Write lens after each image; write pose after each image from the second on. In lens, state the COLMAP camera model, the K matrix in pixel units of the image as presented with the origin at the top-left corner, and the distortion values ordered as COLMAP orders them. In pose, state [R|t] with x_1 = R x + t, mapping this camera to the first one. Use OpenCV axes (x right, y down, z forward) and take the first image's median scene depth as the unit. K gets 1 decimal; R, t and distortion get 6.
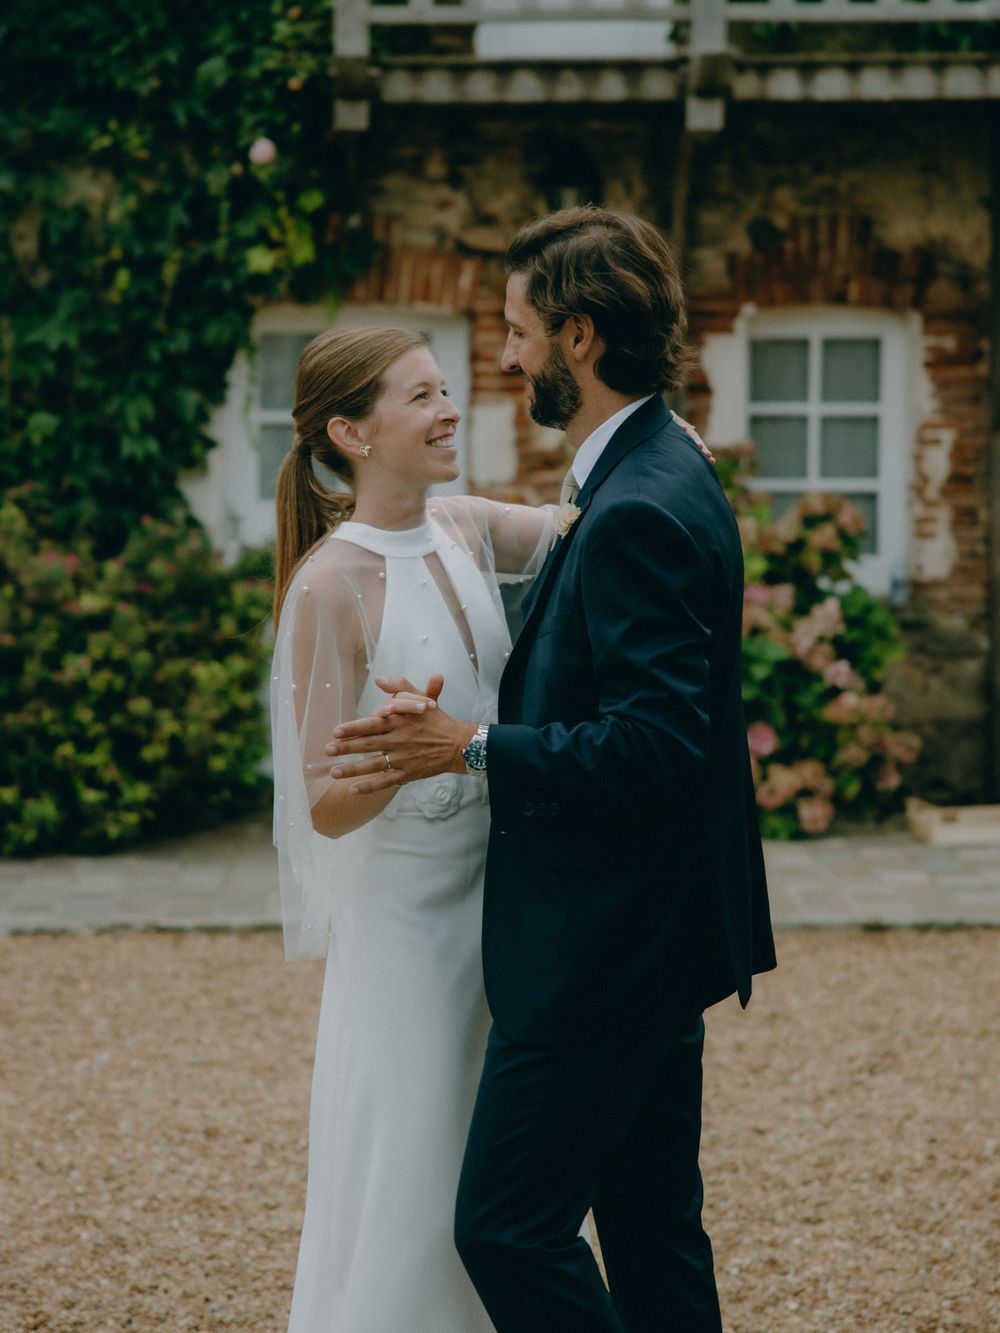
lens RADIAL K [[3308.0, 0, 491.5], [0, 3308.0, 660.8], [0, 0, 1]] dist [0.223291, 0.000000]
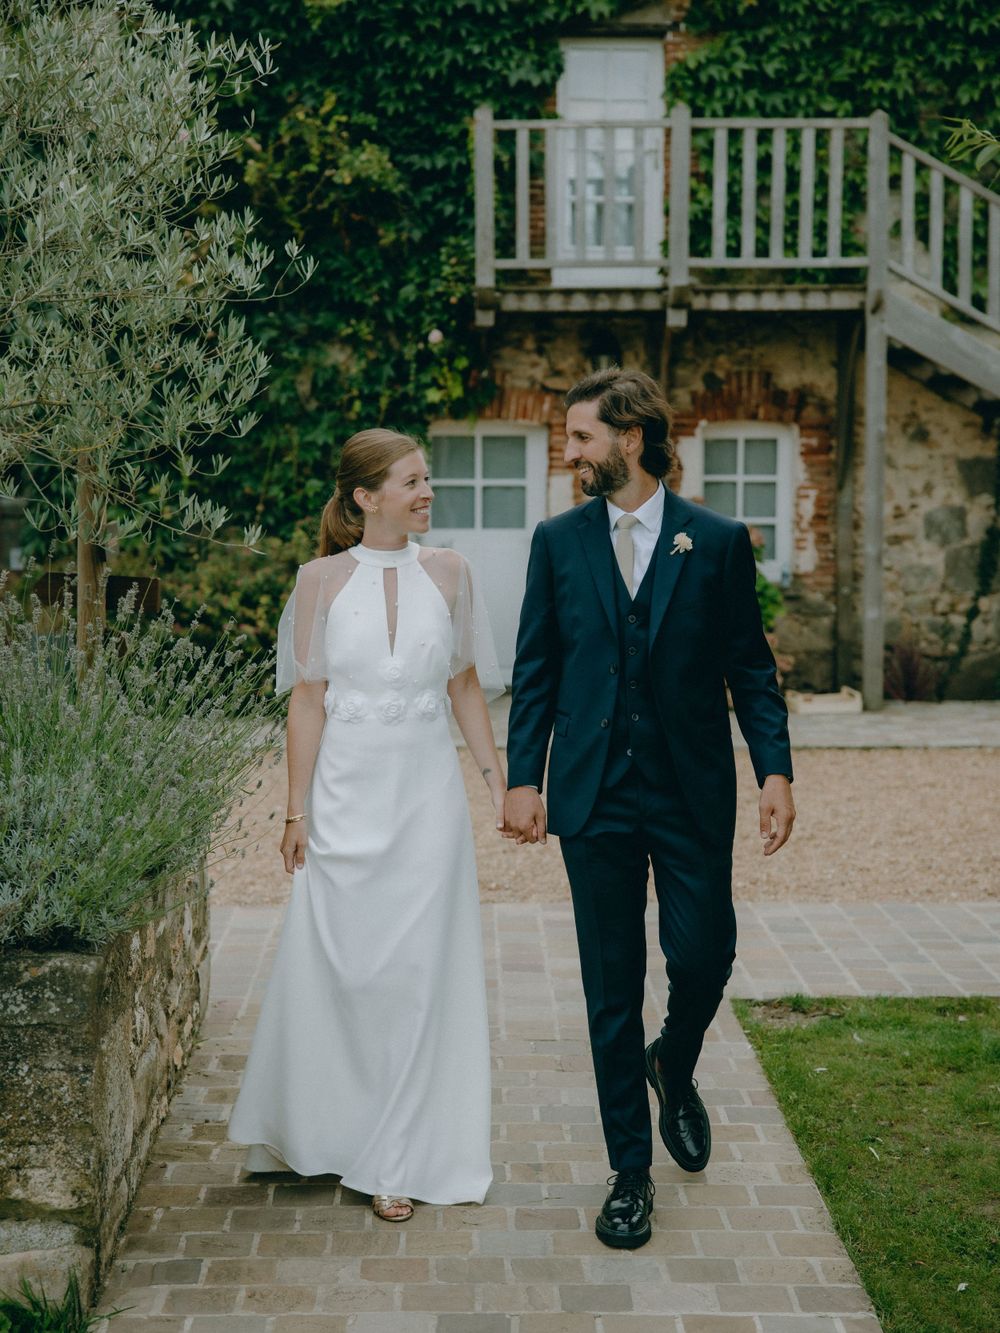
lens RADIAL K [[2322.6, 0, 512.3], [0, 2322.6, 668.7], [0, 0, 1]] dist [0.157046, 0.000000]
pose [[0.999816, 0.003280, -0.018879, -0.001787], [-0.003206, 0.999987, 0.003960, 0.023390], [0.018892, -0.003899, 0.999814, -0.270823]]
